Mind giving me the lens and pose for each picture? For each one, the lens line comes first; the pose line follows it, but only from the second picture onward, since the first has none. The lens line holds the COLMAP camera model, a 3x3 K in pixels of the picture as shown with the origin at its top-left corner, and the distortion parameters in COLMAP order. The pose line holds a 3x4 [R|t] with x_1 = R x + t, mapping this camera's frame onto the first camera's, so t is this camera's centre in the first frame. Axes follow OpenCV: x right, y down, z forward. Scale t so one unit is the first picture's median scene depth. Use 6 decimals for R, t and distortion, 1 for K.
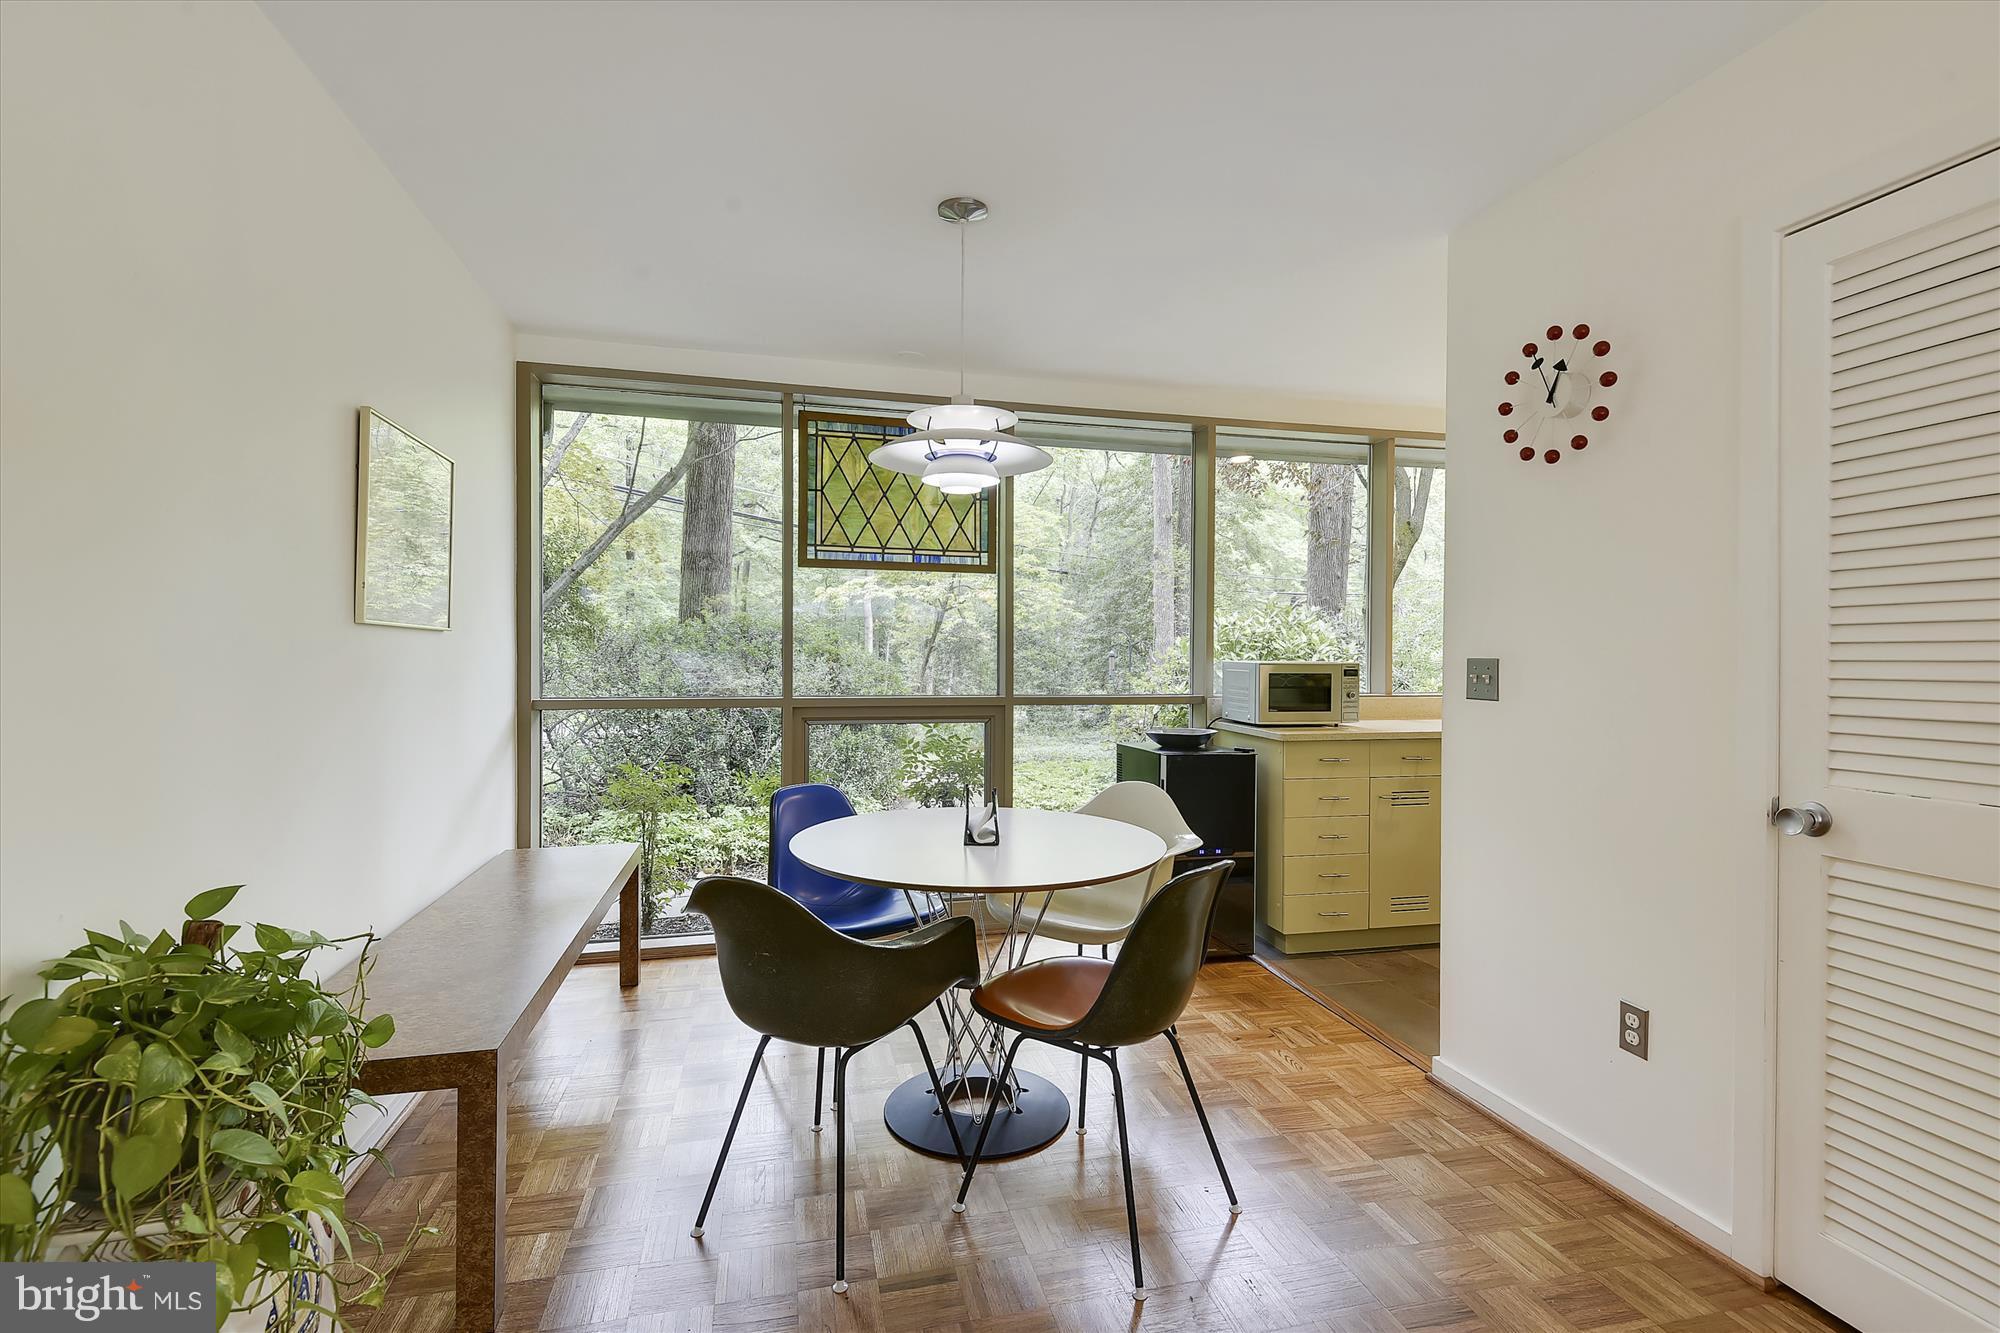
lens RADIAL K [[934.3, 0, 988.3], [0, 934.3, 663.6], [0, 0, 1]] dist [0.029682, -0.016692]
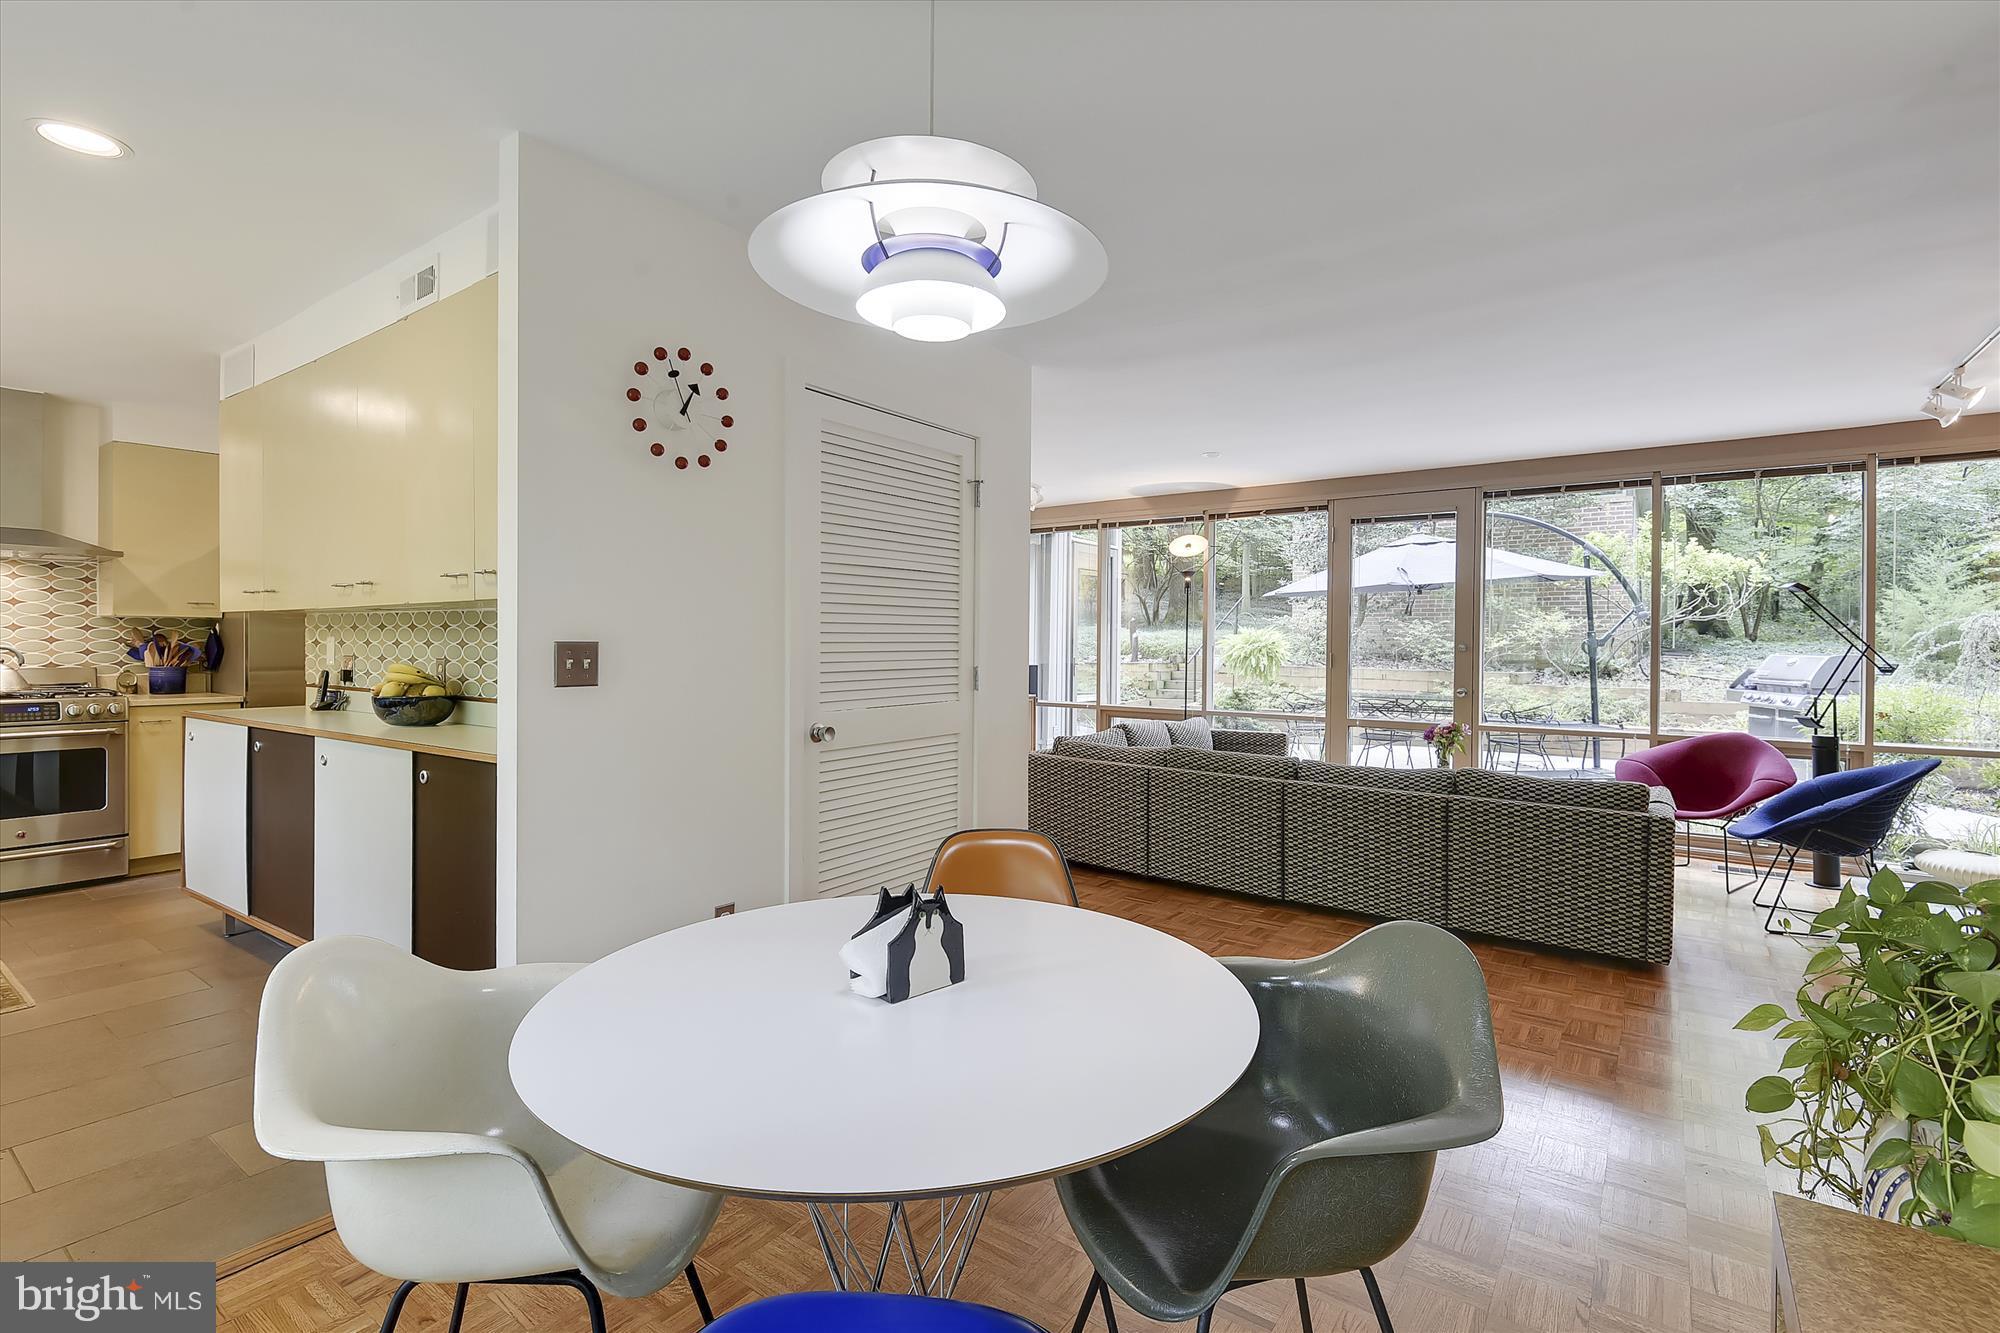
lens RADIAL K [[934.3, 0, 988.3], [0, 934.3, 663.6], [0, 0, 1]] dist [0.029682, -0.016692]
pose [[-0.649758, -0.028085, 0.759623, -0.504341], [-0.005092, 0.999456, 0.032597, -0.017159], [-0.760124, 0.017312, -0.649547, 1.457745]]
